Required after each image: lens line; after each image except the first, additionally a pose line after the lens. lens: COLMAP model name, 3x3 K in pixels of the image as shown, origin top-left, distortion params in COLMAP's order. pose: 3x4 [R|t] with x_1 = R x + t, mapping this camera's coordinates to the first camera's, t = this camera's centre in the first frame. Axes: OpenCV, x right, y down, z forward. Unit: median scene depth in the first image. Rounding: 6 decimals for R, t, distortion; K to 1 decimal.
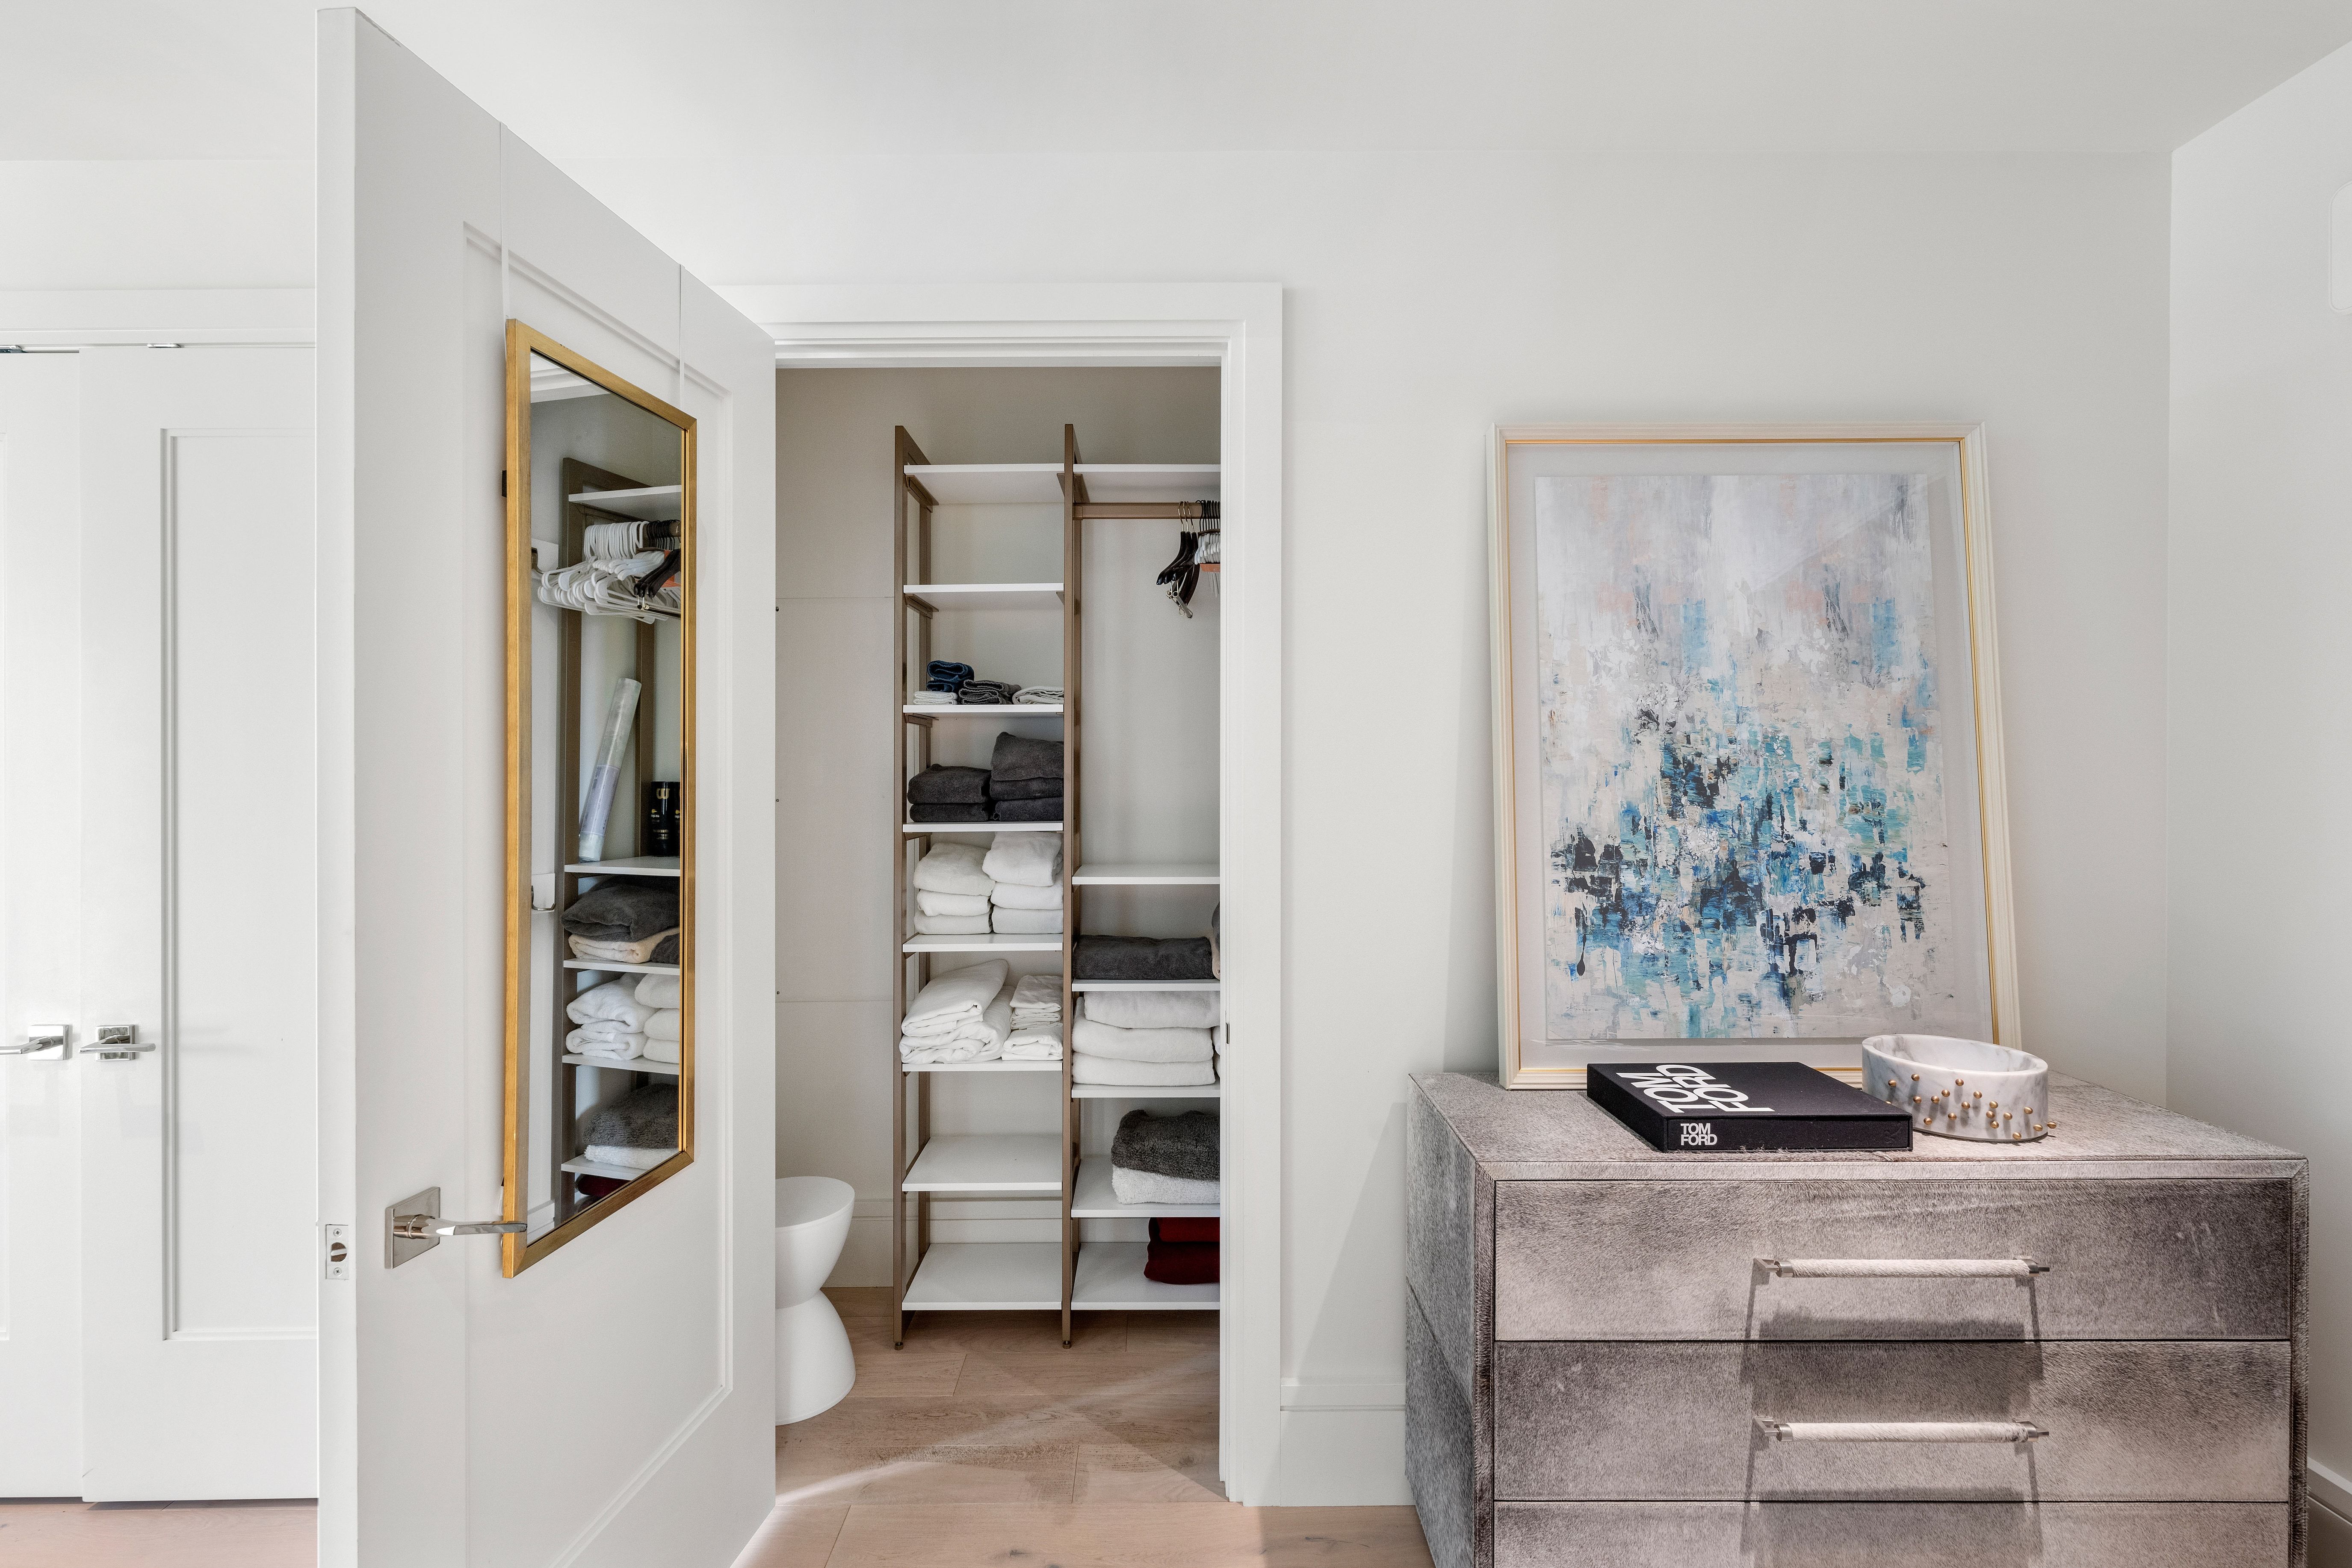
lens RADIAL K [[1067.9, 0, 1176.0], [0, 1067.9, 784.0], [0, 0, 1]] dist [-0.003796, 0.000274]
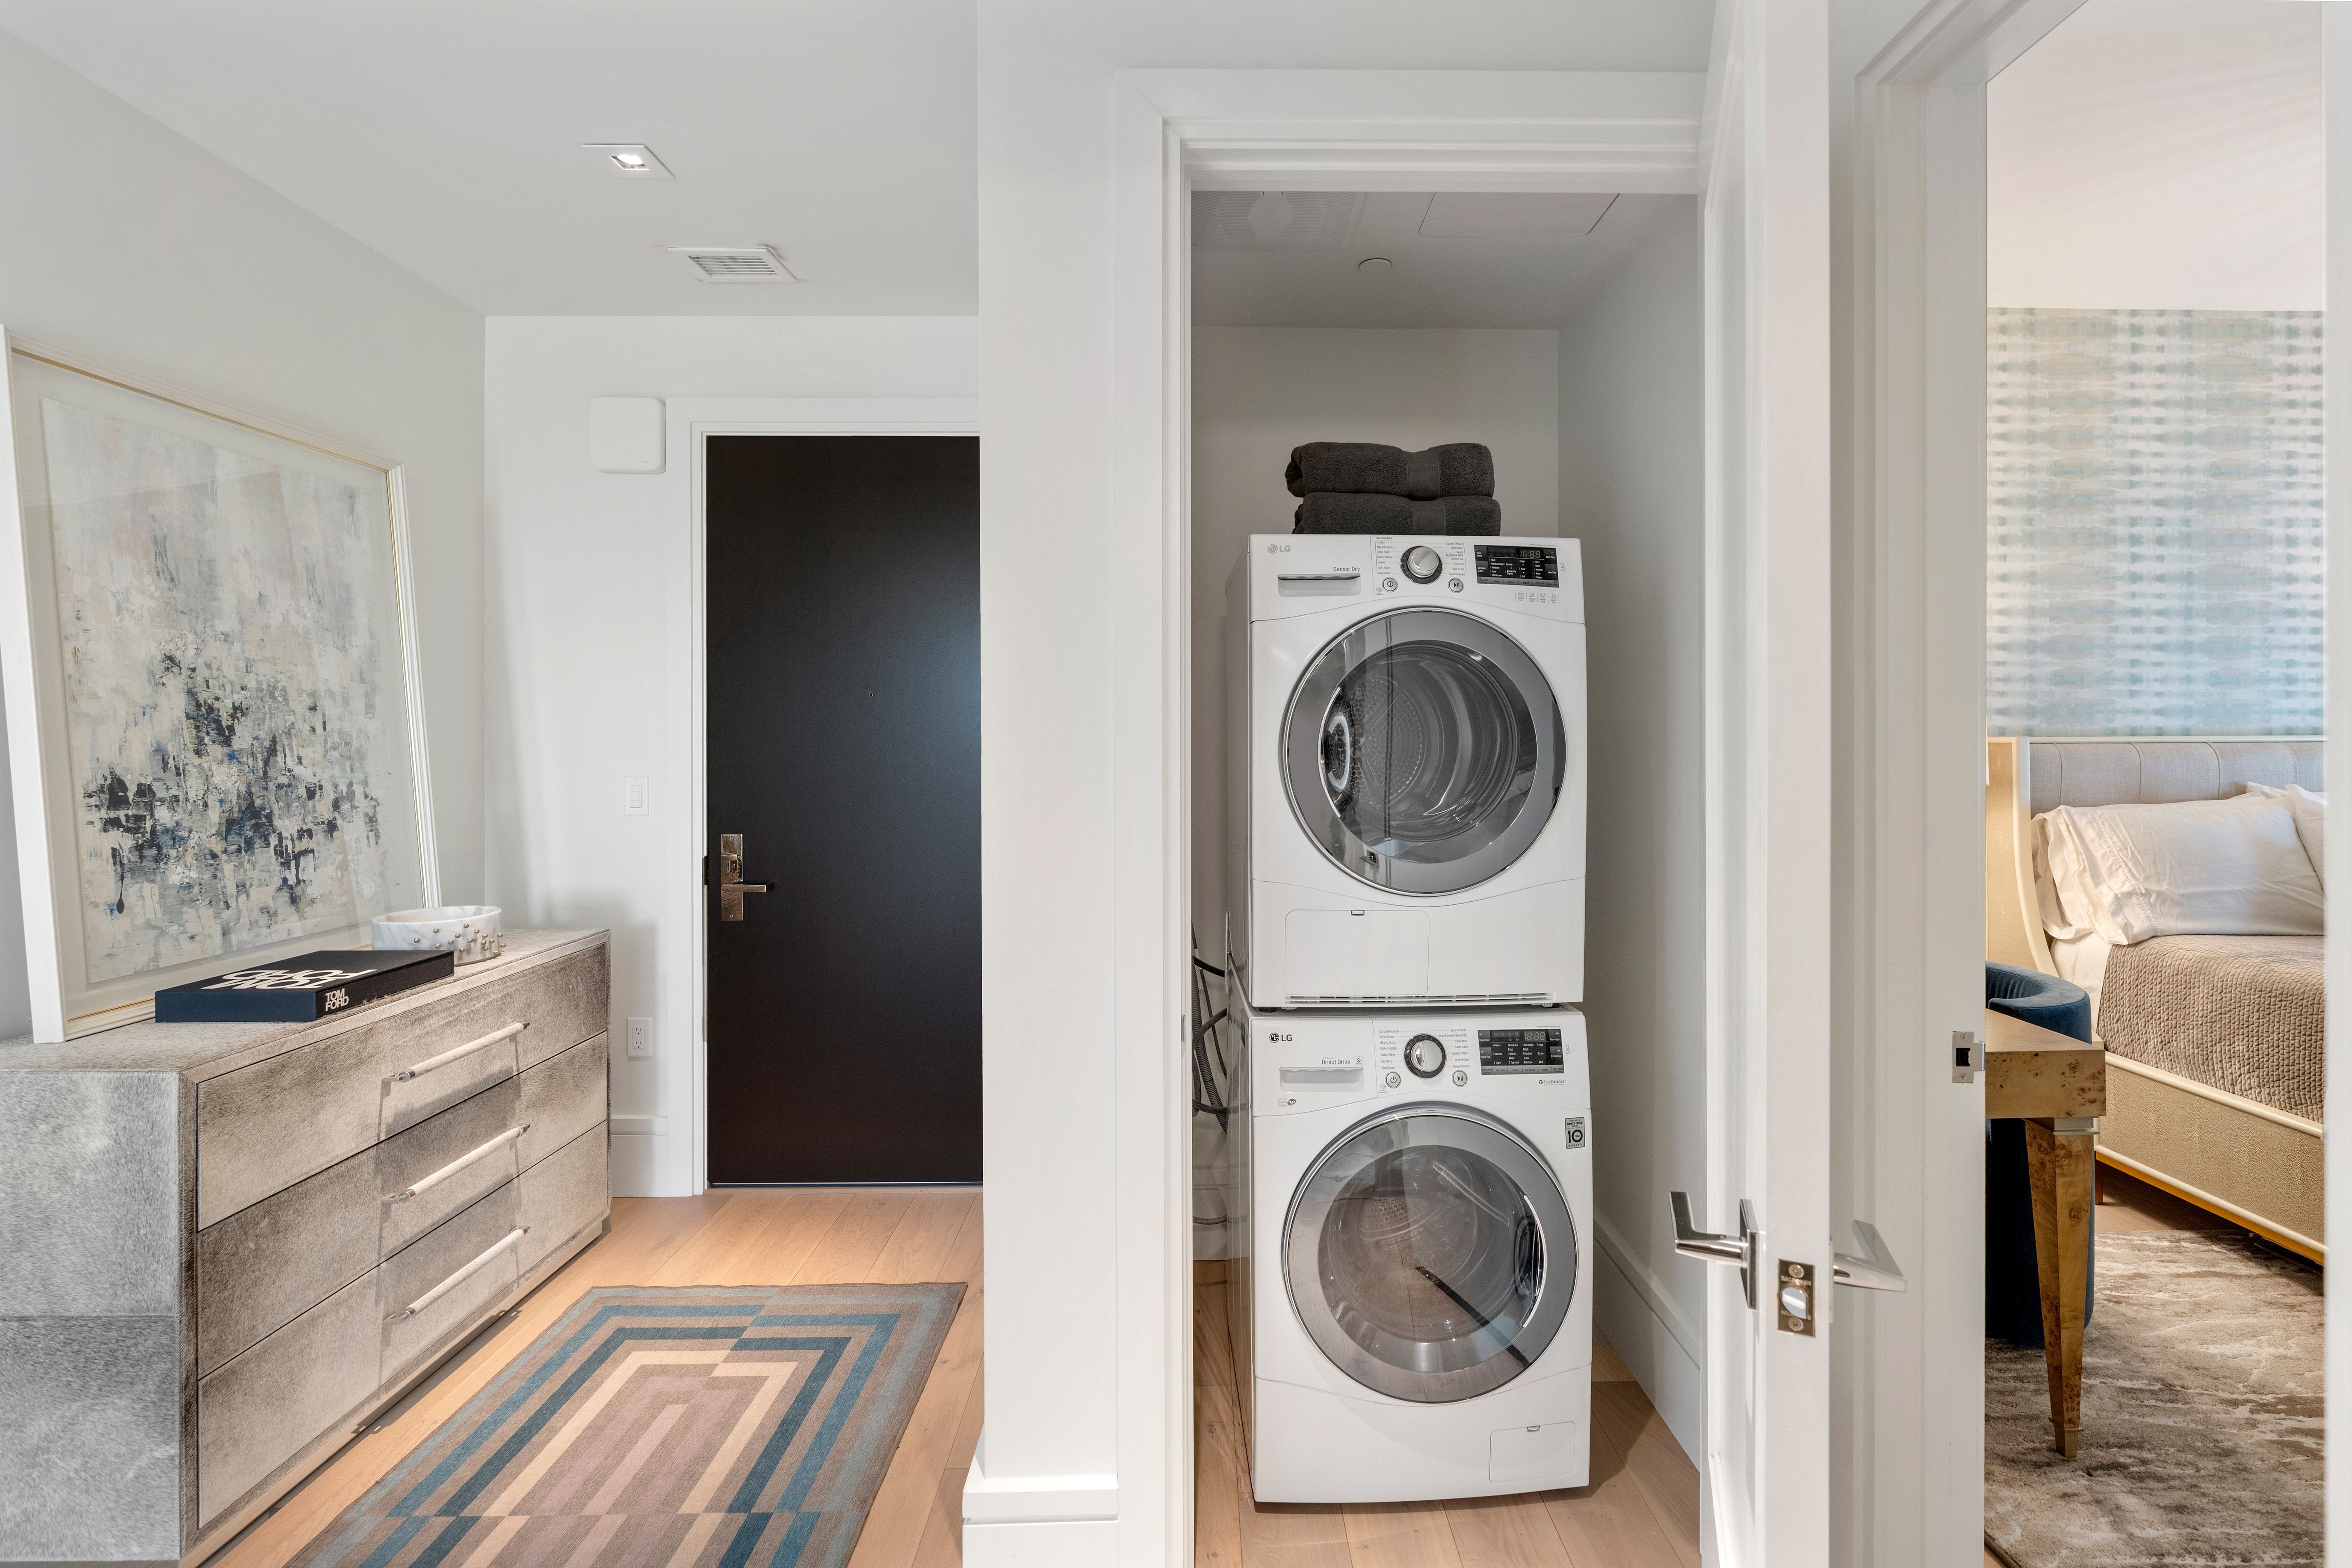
lens RADIAL K [[1067.9, 0, 1176.0], [0, 1067.9, 784.0], [0, 0, 1]] dist [-0.003796, 0.000274]
pose [[0.015489, -0.040714, 0.999051, -0.605905], [0.008602, 0.999139, 0.040585, 0.024780], [-0.999843, 0.007965, 0.015826, -0.013927]]
